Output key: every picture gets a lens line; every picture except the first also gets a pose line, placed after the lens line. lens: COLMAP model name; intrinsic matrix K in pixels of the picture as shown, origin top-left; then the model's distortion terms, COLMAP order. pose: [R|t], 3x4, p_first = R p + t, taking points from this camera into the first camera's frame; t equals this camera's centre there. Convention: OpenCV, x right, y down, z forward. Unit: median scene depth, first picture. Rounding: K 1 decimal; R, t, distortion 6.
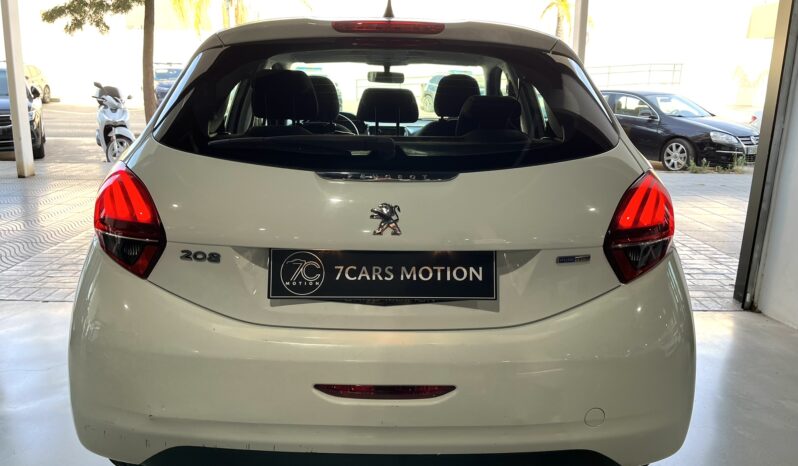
lens RADIAL K [[600.6, 0, 400.1], [0, 600.6, 251.4], [0, 0, 1]] dist [0.028158, -0.008609]
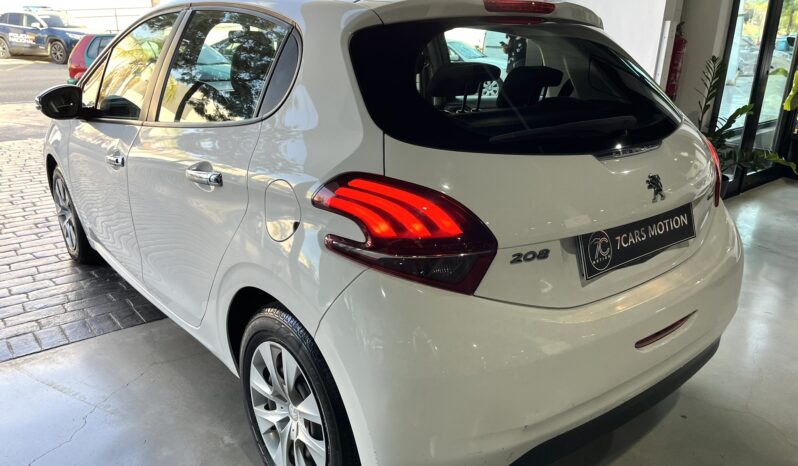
lens RADIAL K [[600.6, 0, 400.1], [0, 600.6, 251.4], [0, 0, 1]] dist [0.028158, -0.008609]
pose [[0.781838, -0.218586, 0.583909, -1.066795], [0.170561, 0.975789, 0.136910, -0.169401], [-0.599699, -0.007449, 0.800191, 0.347393]]
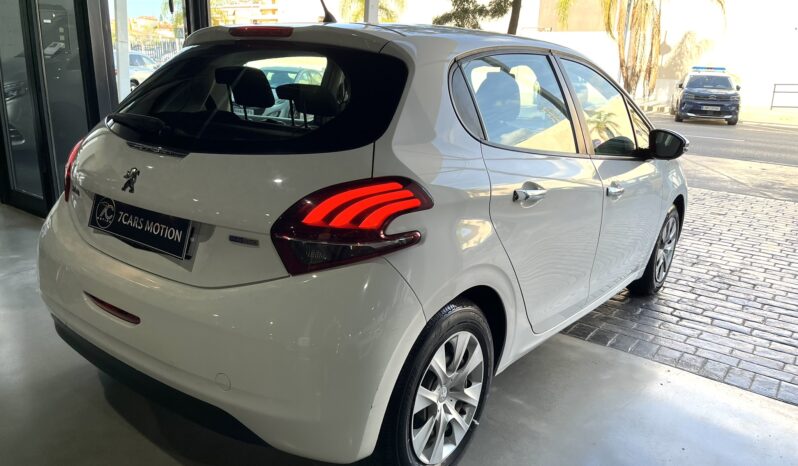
lens RADIAL K [[600.6, 0, 400.1], [0, 600.6, 251.4], [0, 0, 1]] dist [0.028158, -0.008609]
pose [[0.791816, 0.196897, -0.578151, 1.173710], [-0.197092, 0.978342, 0.063257, -0.095892], [0.578085, 0.063861, 0.813474, 0.271379]]
